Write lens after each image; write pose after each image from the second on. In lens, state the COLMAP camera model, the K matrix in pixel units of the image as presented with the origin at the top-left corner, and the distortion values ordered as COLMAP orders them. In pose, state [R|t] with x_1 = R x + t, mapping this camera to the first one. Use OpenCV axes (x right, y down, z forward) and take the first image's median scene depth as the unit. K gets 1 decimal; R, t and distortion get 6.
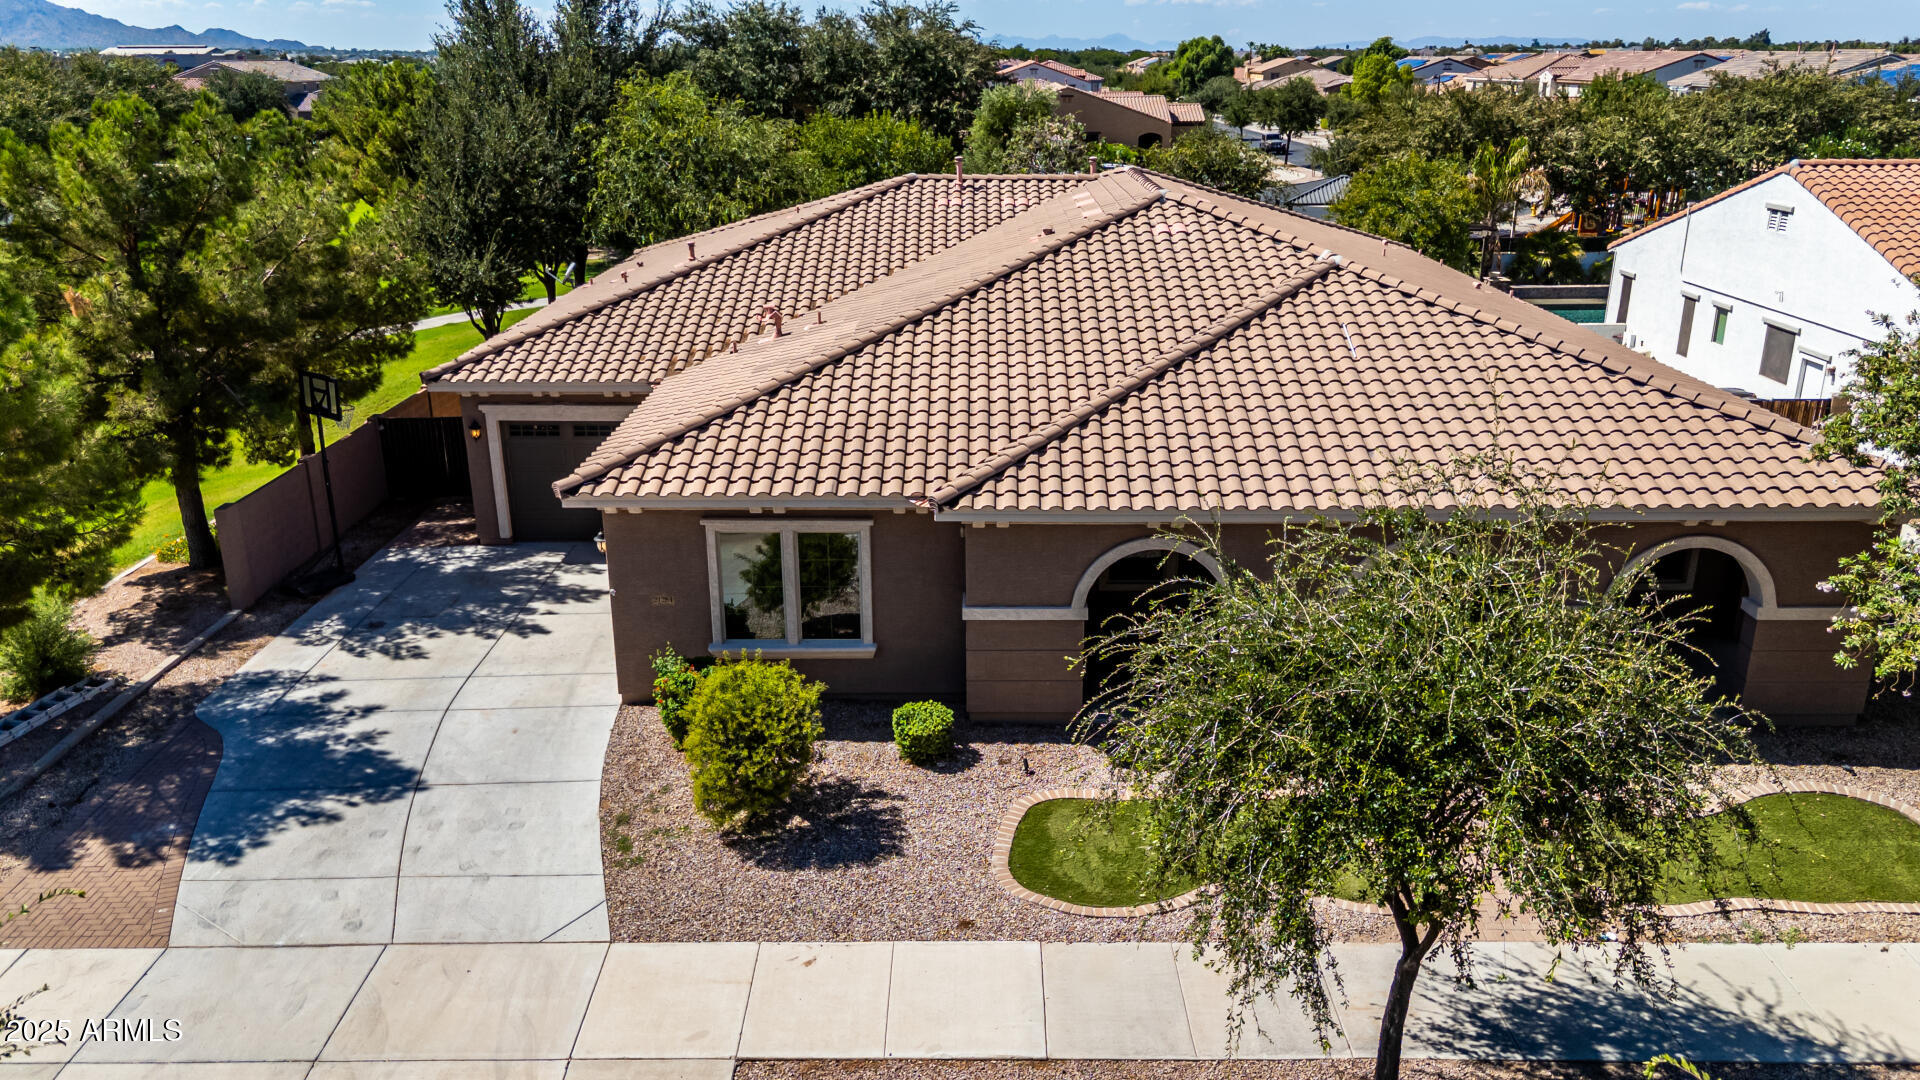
lens RADIAL K [[1416.0, 0, 950.2], [0, 1416.0, 544.5], [0, 0, 1]] dist [0.057492, -0.043428]
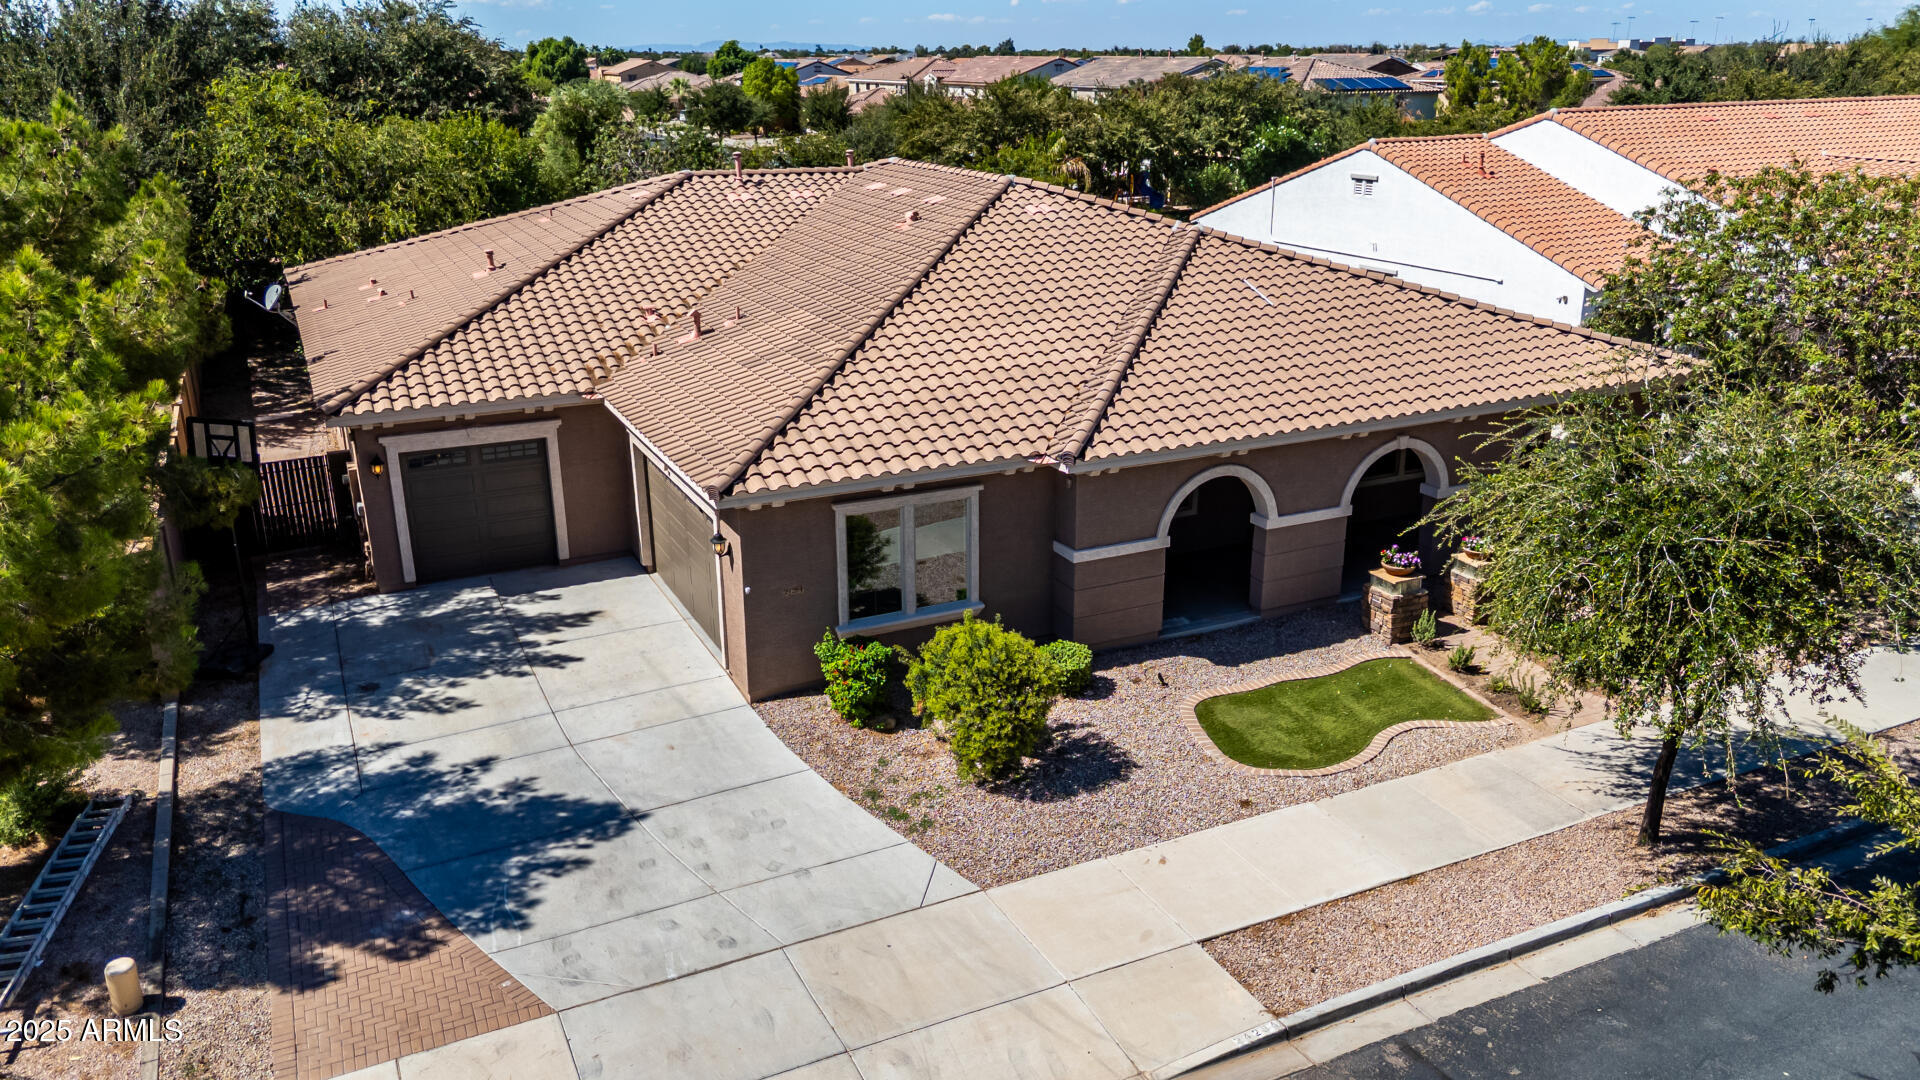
lens RADIAL K [[1416.0, 0, 950.2], [0, 1416.0, 544.5], [0, 0, 1]] dist [0.057492, -0.043428]
pose [[0.896489, -0.144055, 0.418993, -0.461948], [0.144694, 0.989008, 0.030442, -0.007163], [-0.418773, 0.033334, 0.907479, 0.032824]]
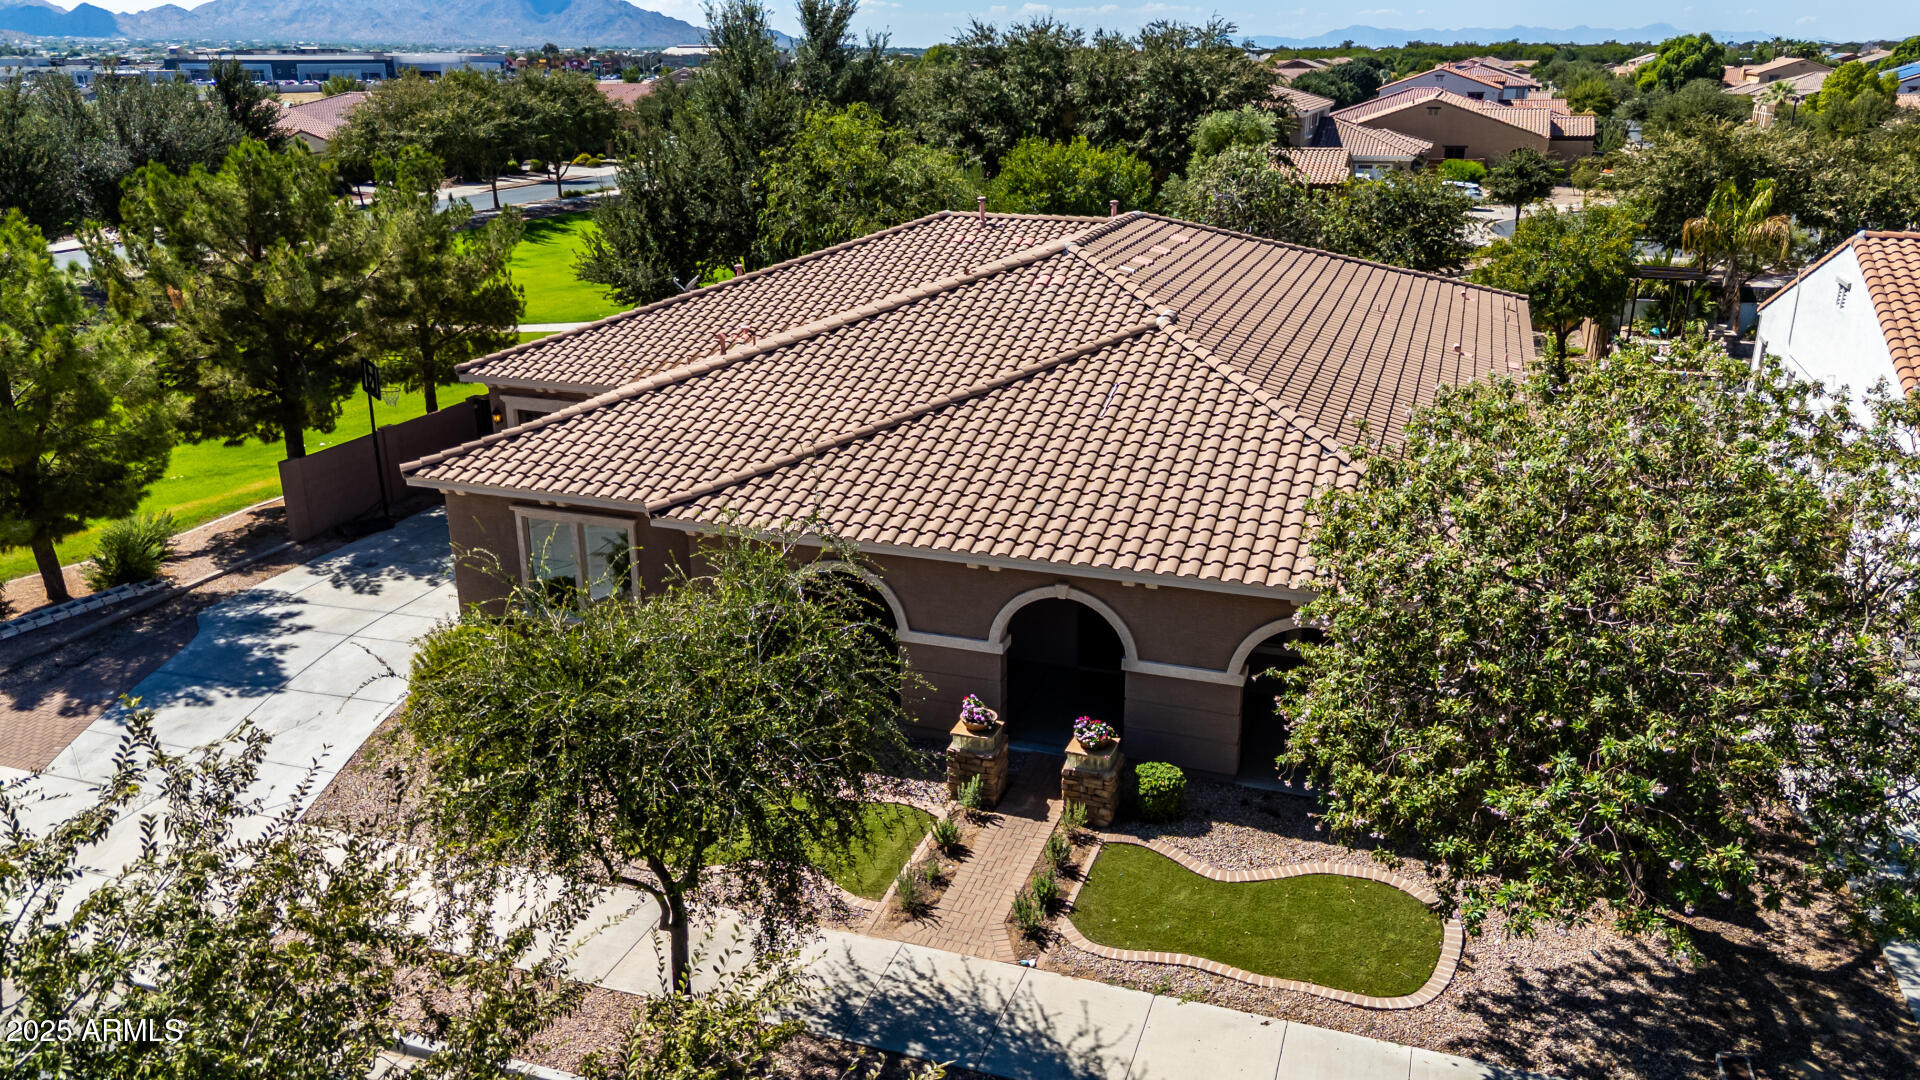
lens RADIAL K [[1413.1, 0, 960.0], [0, 1413.1, 540.0], [0, 0, 1]] dist [0.083012, -0.094800]
pose [[0.949017, 0.104415, -0.297429, 0.485335], [-0.104153, 0.994420, 0.016774, -0.042374], [0.297521, 0.015059, 0.954597, -0.048020]]
